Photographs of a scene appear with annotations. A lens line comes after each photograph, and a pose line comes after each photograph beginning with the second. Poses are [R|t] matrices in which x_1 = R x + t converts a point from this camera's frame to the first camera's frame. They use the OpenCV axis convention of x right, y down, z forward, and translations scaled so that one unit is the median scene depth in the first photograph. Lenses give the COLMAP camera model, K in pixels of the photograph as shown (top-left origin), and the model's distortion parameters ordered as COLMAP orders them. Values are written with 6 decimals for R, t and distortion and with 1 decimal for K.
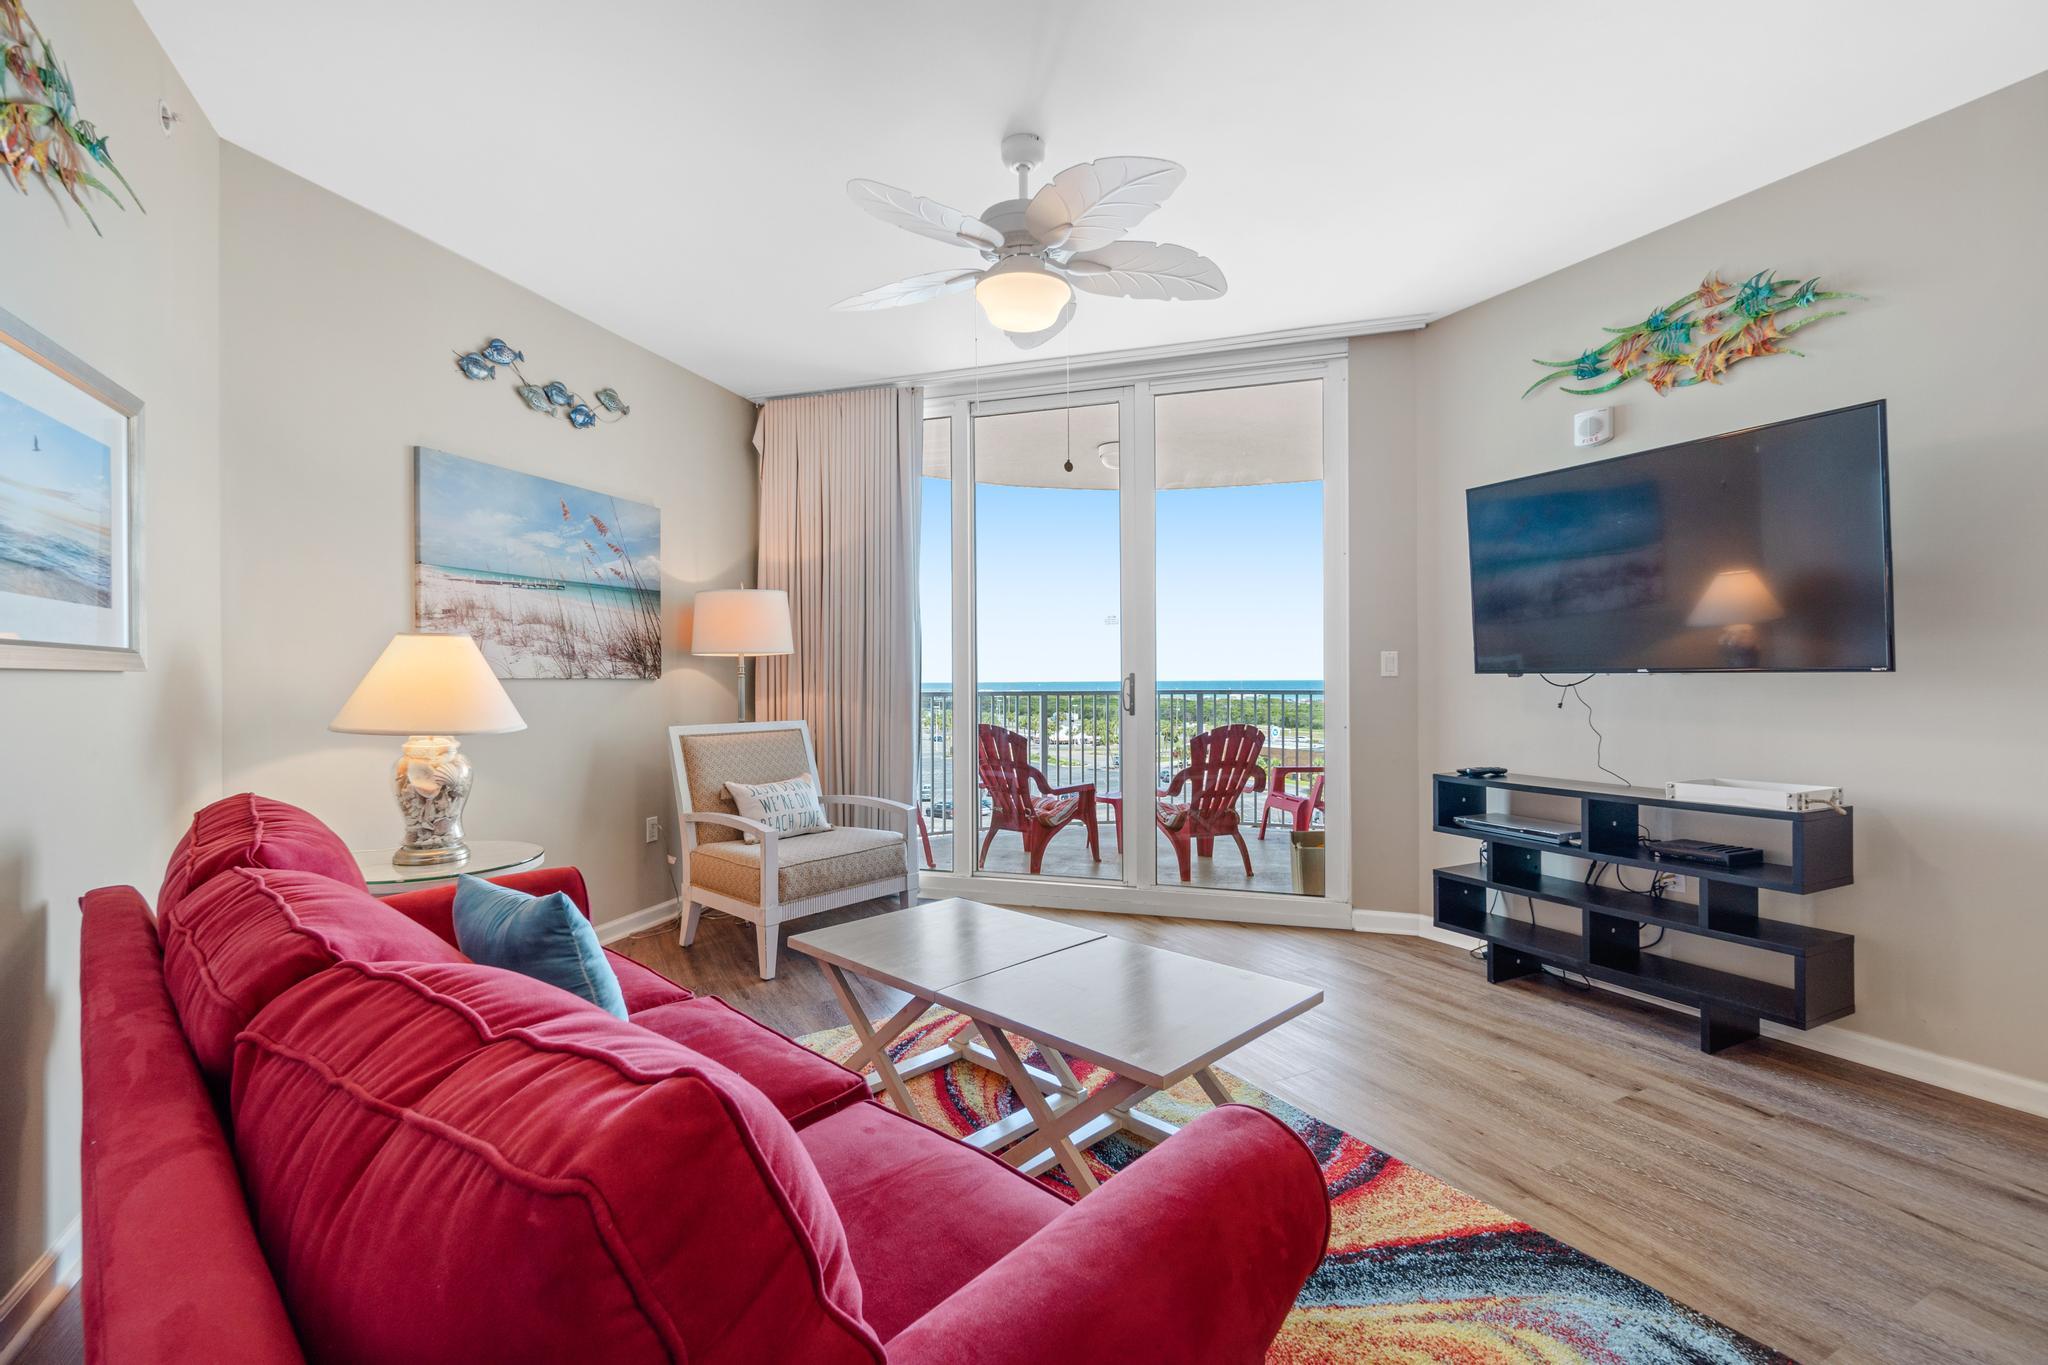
lens RADIAL K [[894.7, 0, 1012.5], [0, 894.7, 677.2], [0, 0, 1]] dist [-0.001342, -0.000253]
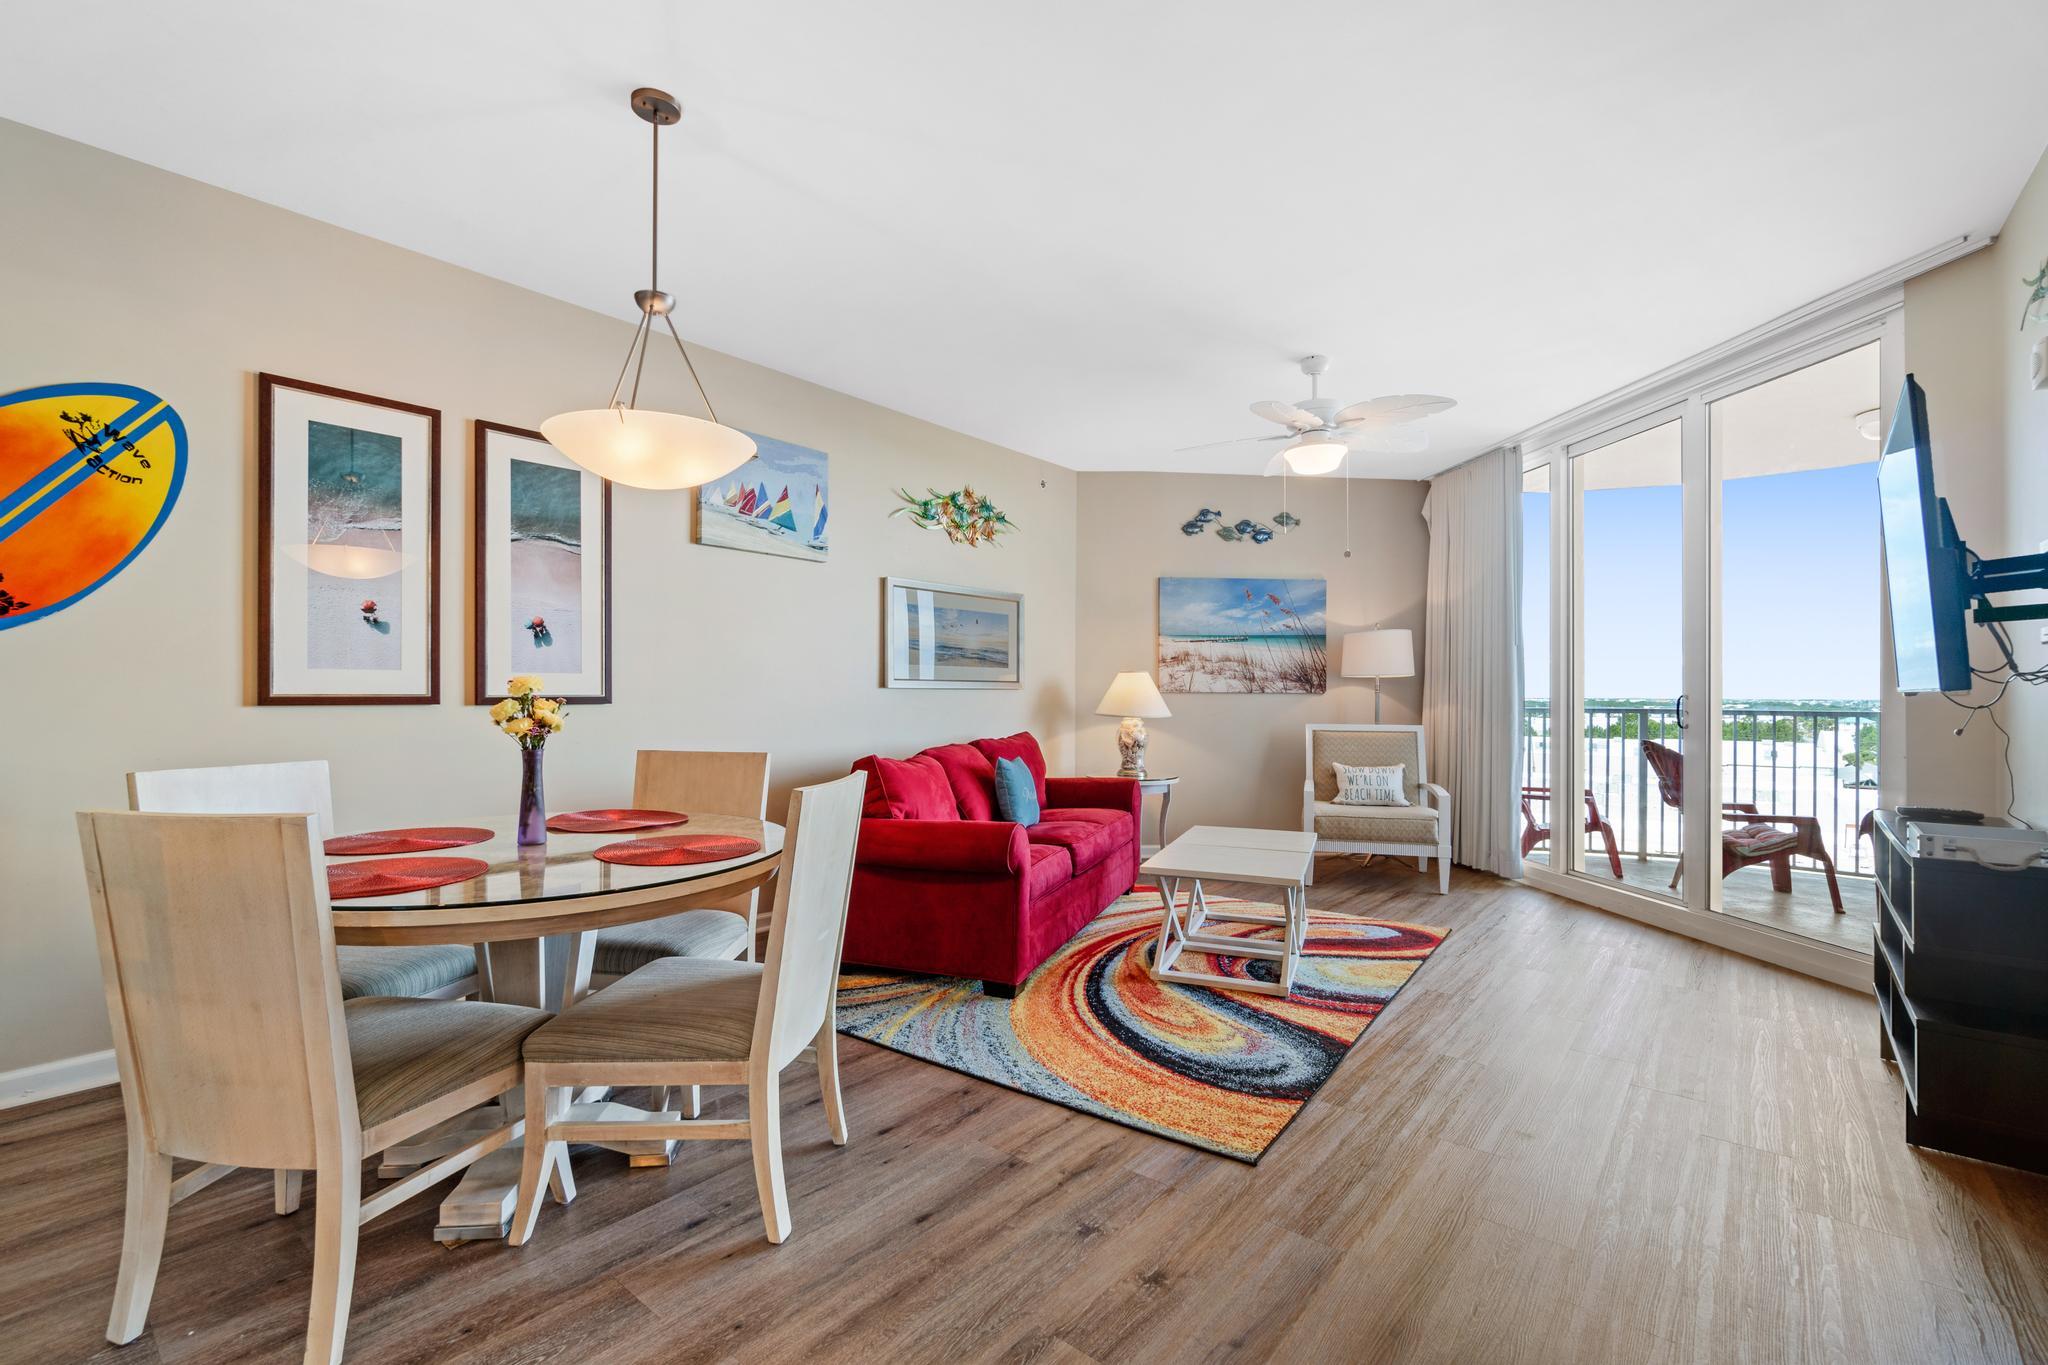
lens RADIAL K [[888.7, 0, 1011.3], [0, 888.7, 693.9], [0, 0, 1]] dist [-0.005107, -0.000023]
pose [[0.389798, 0.006706, -0.920876, 0.915049], [-0.004487, 0.999975, 0.005383, -0.003190], [0.920889, 0.002034, 0.389819, -0.081542]]
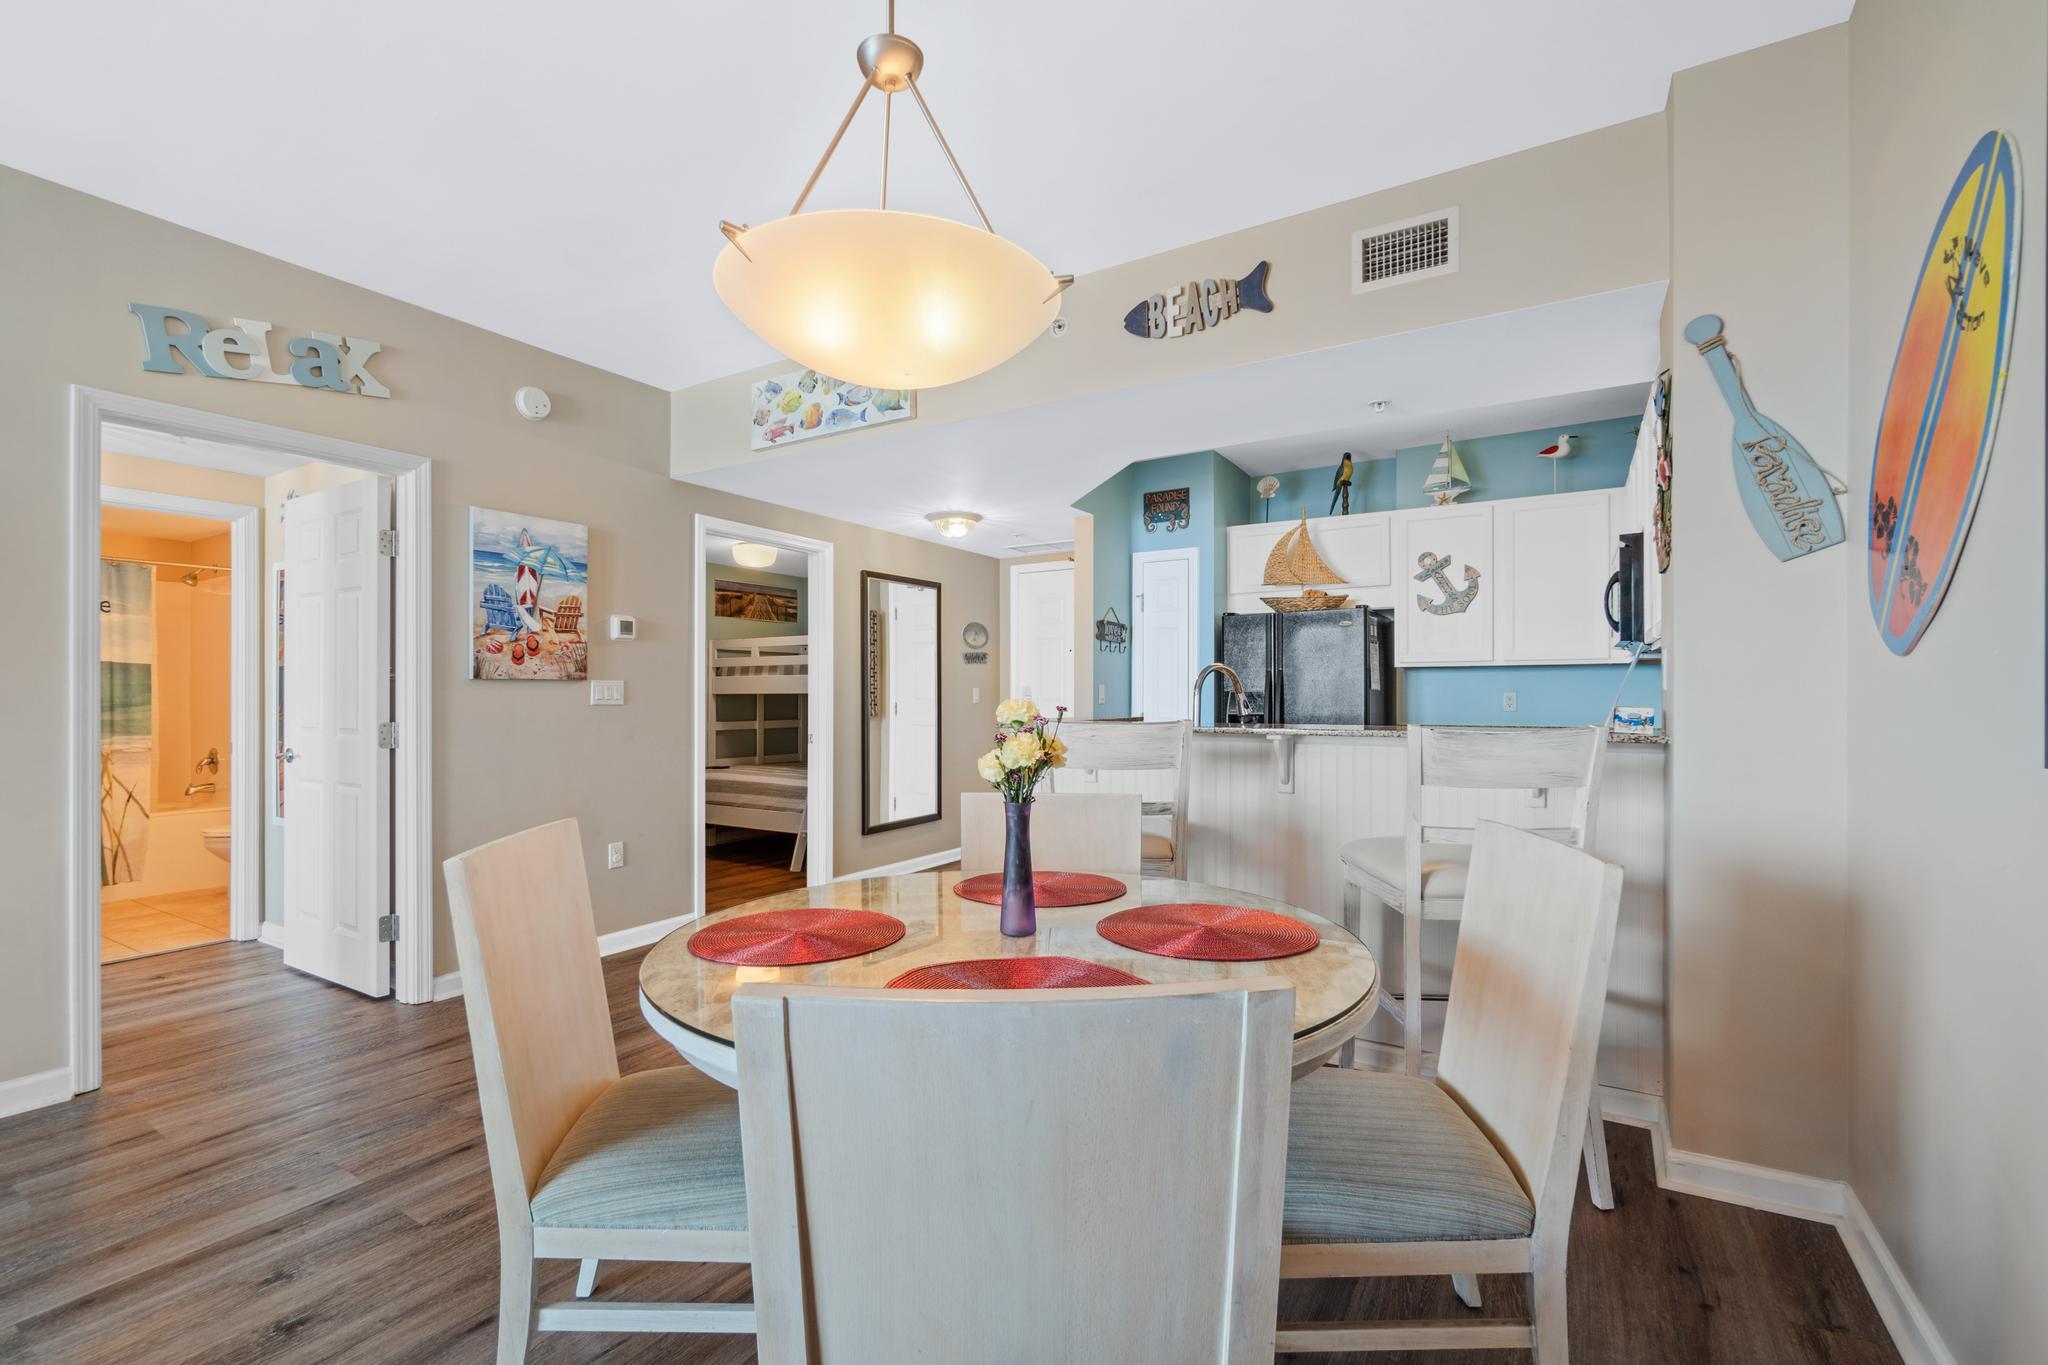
lens RADIAL K [[888.7, 0, 1011.3], [0, 888.7, 693.9], [0, 0, 1]] dist [-0.005107, -0.000023]
pose [[-0.518723, 0.007677, 0.854908, -0.144163], [0.001966, 0.999968, -0.007787, -0.009767], [-0.854940, -0.002359, -0.518721, 0.086743]]
